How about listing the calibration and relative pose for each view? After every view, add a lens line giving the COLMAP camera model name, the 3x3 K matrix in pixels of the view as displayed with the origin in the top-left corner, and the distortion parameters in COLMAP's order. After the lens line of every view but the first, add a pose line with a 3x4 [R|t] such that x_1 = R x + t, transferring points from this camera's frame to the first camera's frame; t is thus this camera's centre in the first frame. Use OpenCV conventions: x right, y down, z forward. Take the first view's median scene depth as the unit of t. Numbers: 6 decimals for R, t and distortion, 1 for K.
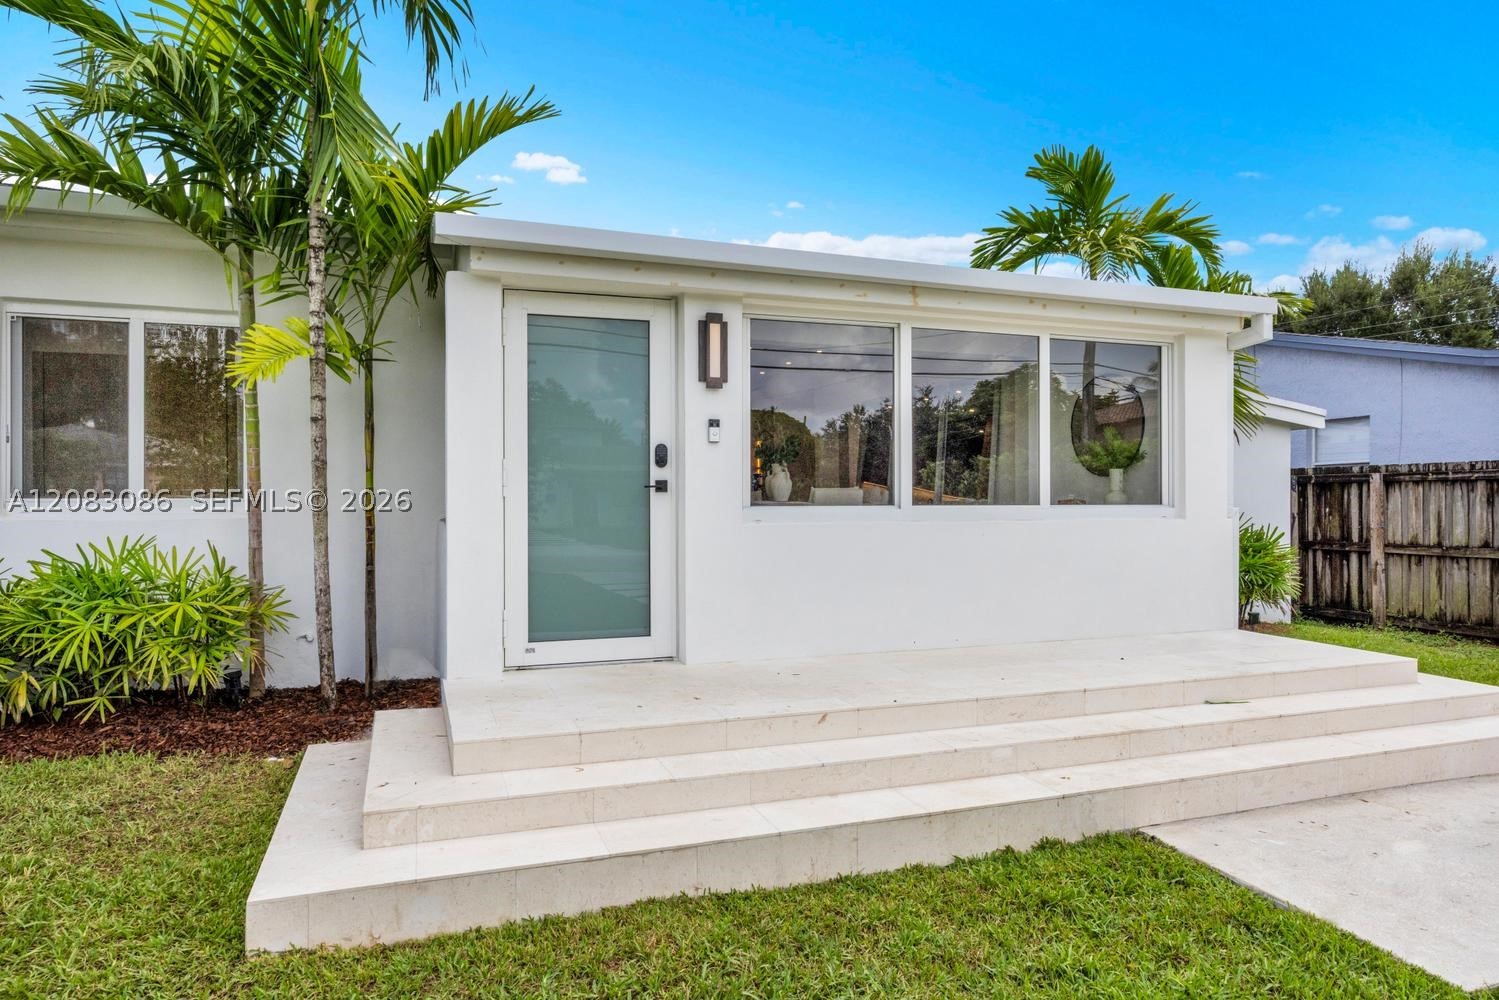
lens RADIAL K [[940.0, 0, 751.1], [0, 940.0, 502.8], [0, 0, 1]] dist [0.004999, 0.001347]
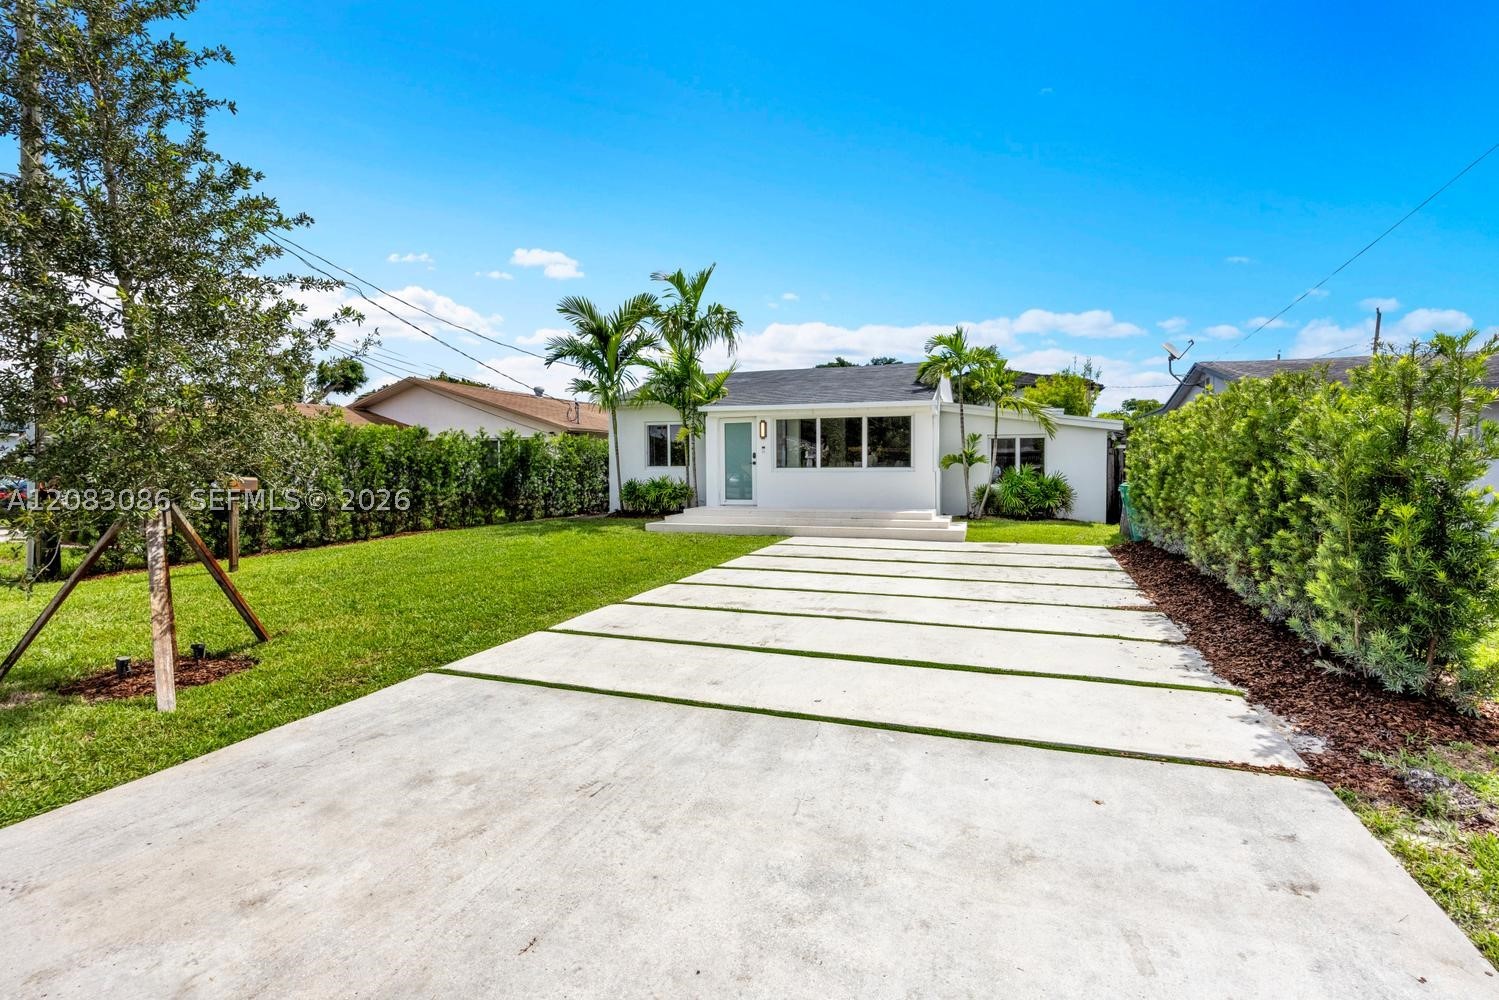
lens RADIAL K [[721.5, 0, 747.8], [0, 721.5, 501.1], [0, 0, 1]] dist [-0.014689, 0.000241]
pose [[0.779860, 0.028972, -0.625283, 1.851392], [0.003857, 0.998687, 0.051083, -0.013845], [0.625942, -0.042250, 0.778724, -1.468843]]
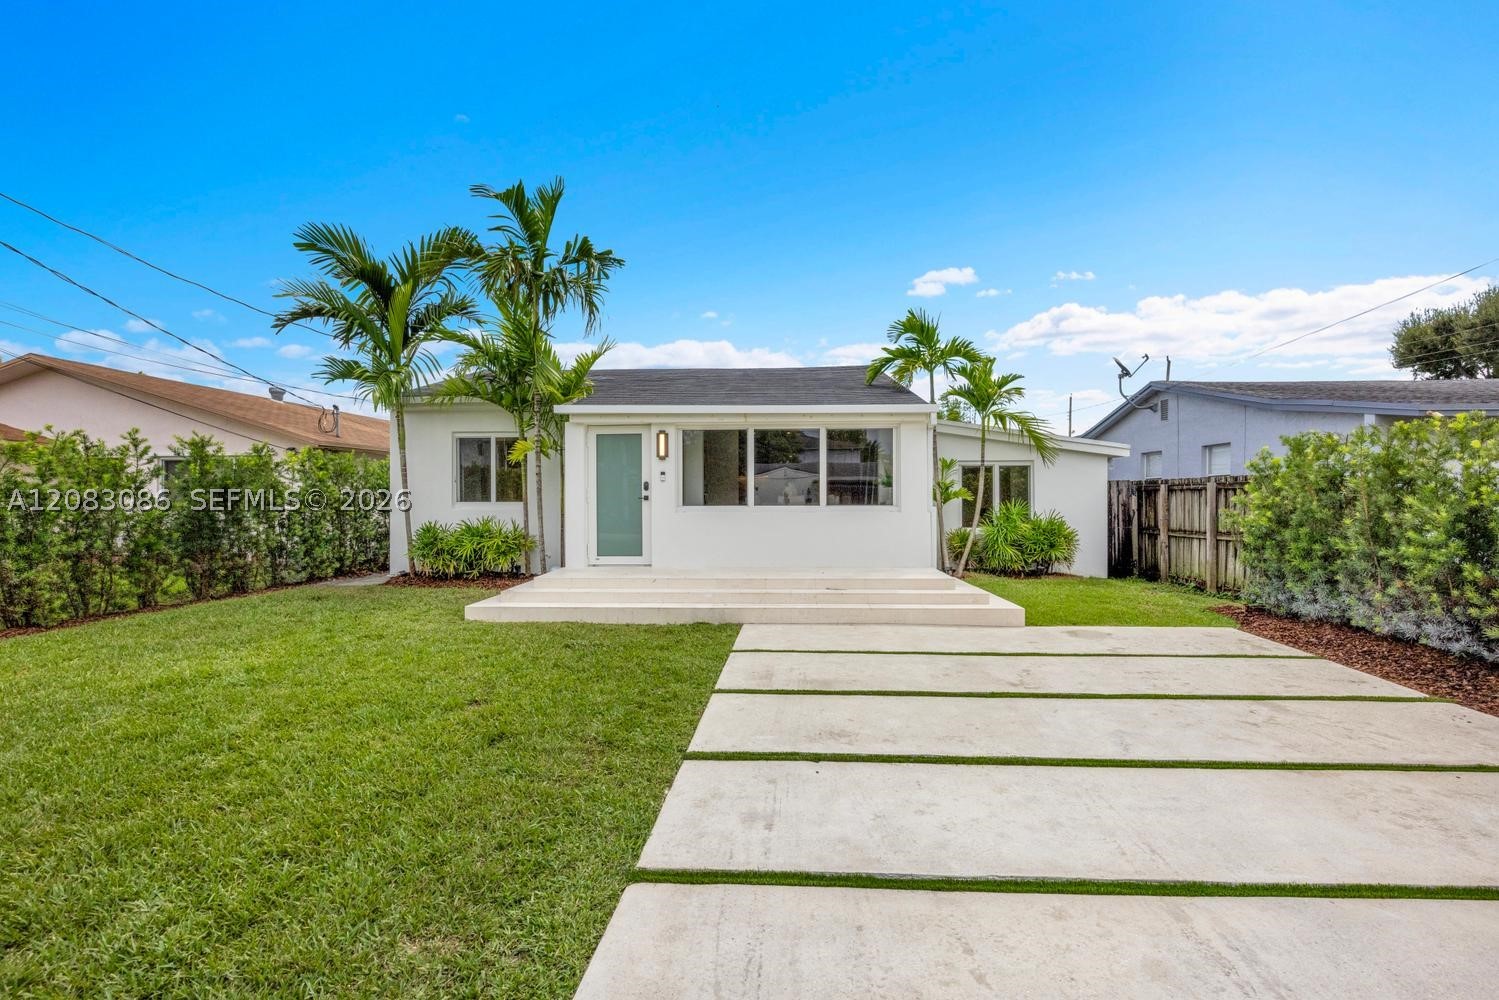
lens RADIAL K [[721.5, 0, 758.4], [0, 721.5, 503.8], [0, 0, 1]] dist [-0.014689, 0.000241]
pose [[0.927566, 0.003823, -0.373640, 0.927609], [-0.000255, 0.999954, 0.009598, -0.021134], [0.373660, -0.008807, 0.927524, -0.715606]]
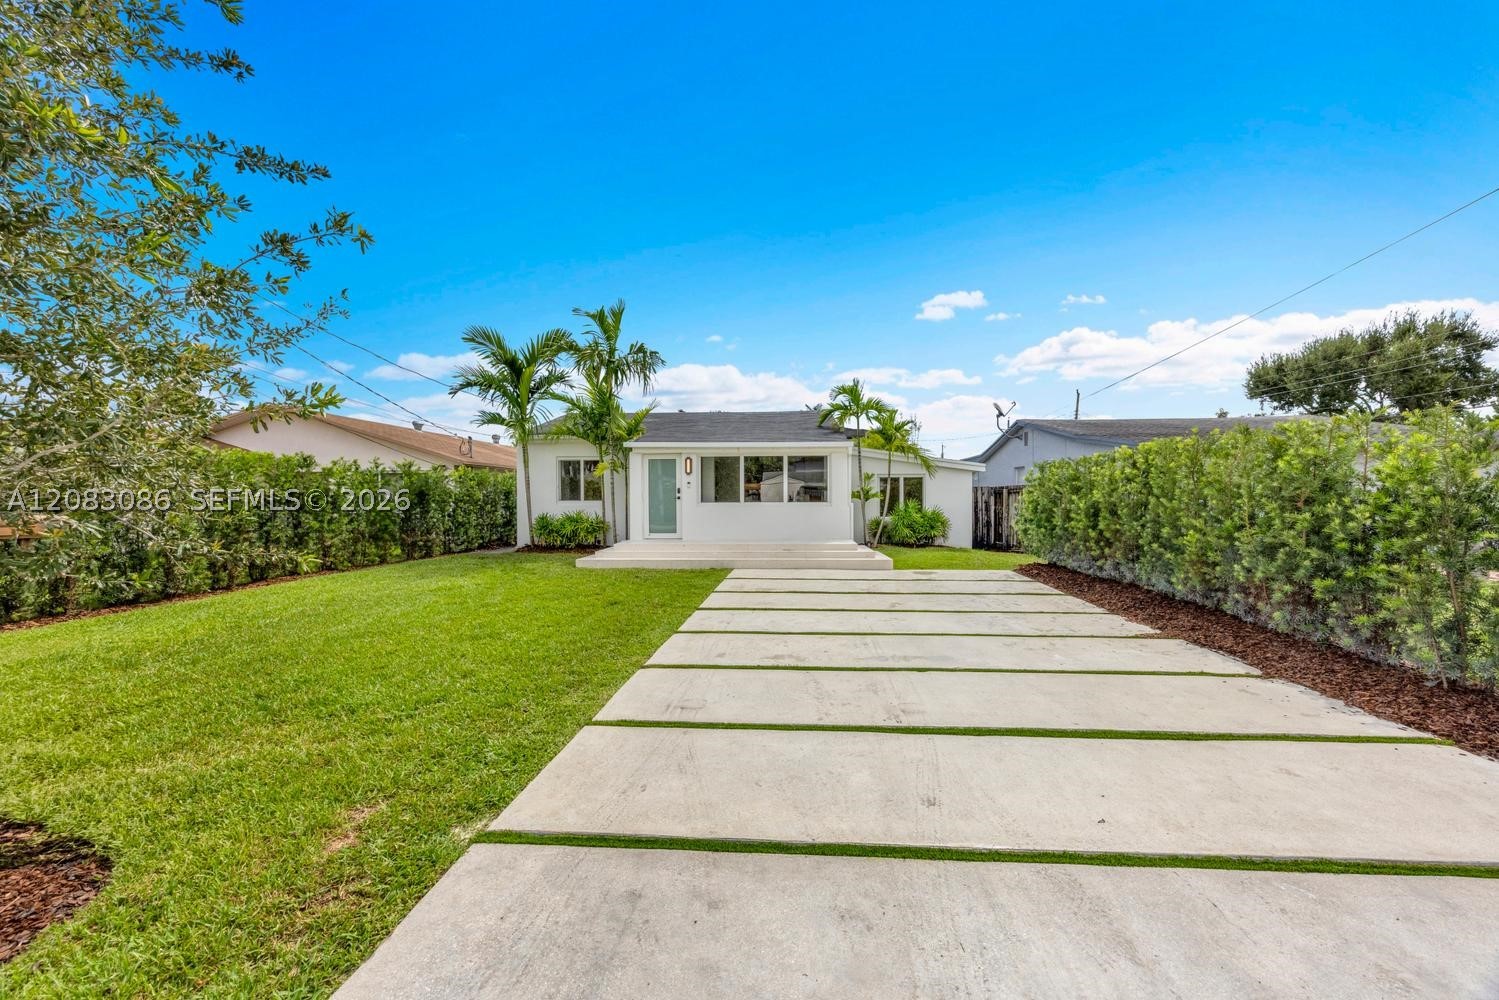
lens RADIAL K [[594.3, 0, 770.3], [0, 594.3, 512.7], [0, 0, 1]] dist [-0.004241, 0.000274]
pose [[0.927460, 0.008304, -0.373831, 1.295563], [0.000809, 0.999706, 0.024215, -0.015783], [0.373922, -0.022761, 0.927181, -1.340294]]
